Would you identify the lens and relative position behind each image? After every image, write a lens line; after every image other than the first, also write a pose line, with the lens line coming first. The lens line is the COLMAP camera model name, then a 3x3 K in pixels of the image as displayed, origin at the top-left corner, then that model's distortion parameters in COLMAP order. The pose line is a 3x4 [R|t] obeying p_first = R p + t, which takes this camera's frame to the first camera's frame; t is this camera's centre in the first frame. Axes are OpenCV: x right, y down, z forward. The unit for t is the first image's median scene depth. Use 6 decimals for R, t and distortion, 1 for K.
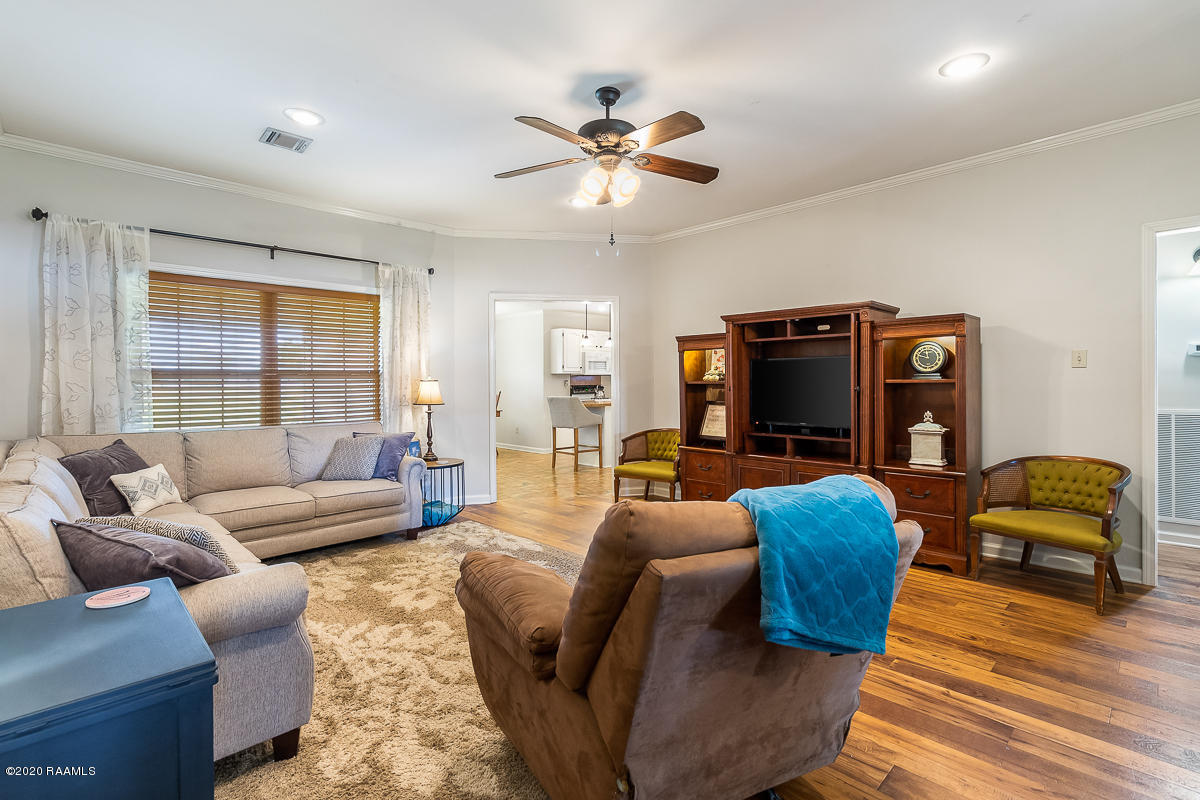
lens RADIAL K [[559.2, 0, 604.6], [0, 559.2, 381.9], [0, 0, 1]] dist [0.002849, 0.001158]
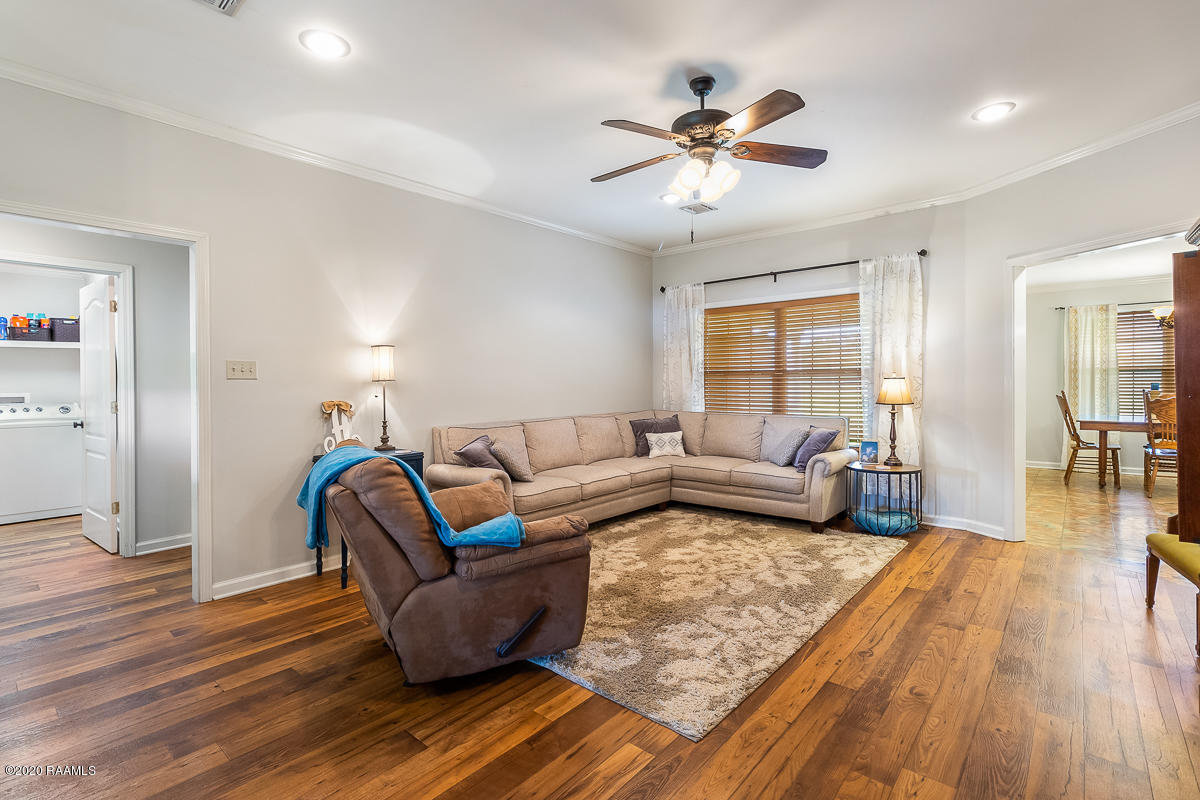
lens RADIAL K [[555.8, 0, 605.0], [0, 555.8, 396.5], [0, 0, 1]] dist [0.001556, 0.000671]
pose [[0.085681, 0.033169, -0.995770, 0.731770], [0.009931, 0.999368, 0.034144, -0.010424], [0.996273, -0.012814, 0.085298, 0.596410]]
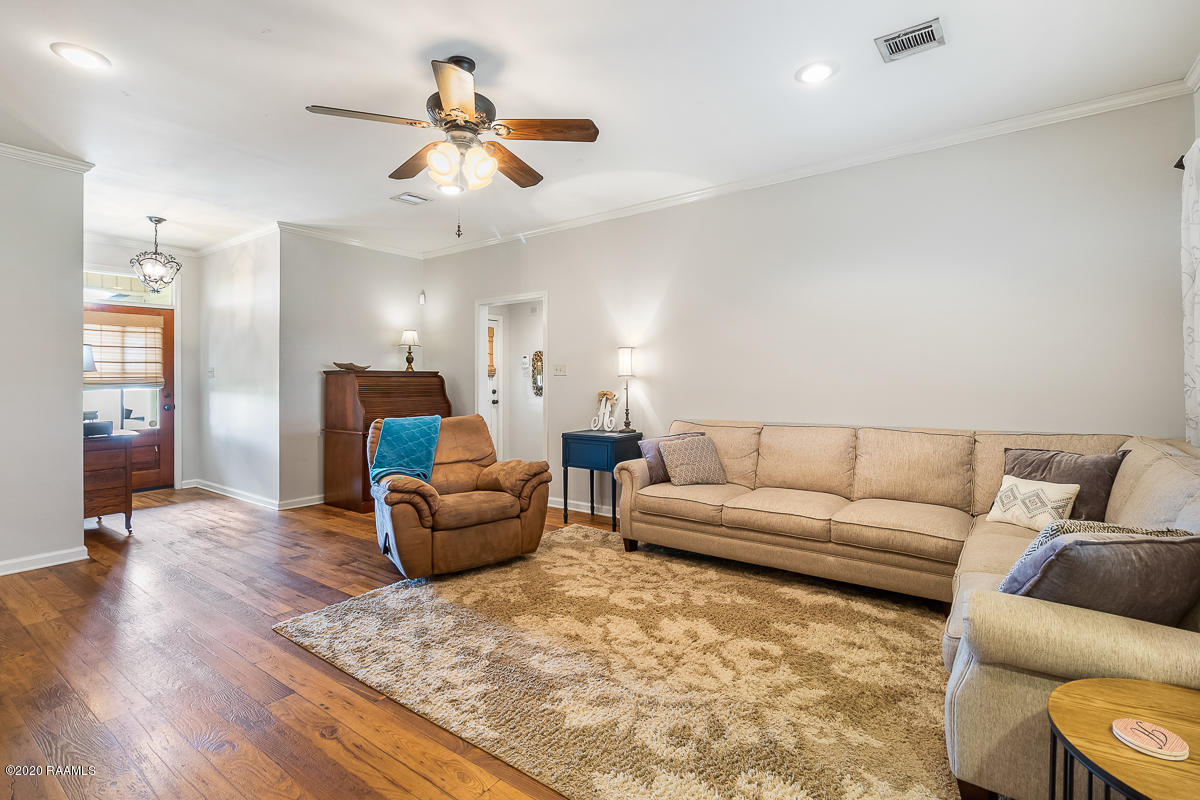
lens RADIAL K [[559.2, 0, 604.6], [0, 559.2, 381.9], [0, 0, 1]] dist [0.002849, 0.001158]
pose [[-0.986064, 0.013545, -0.165816, -0.056030], [0.013187, 0.999908, 0.003261, 0.000262], [0.165845, 0.001029, -0.986151, 1.504989]]
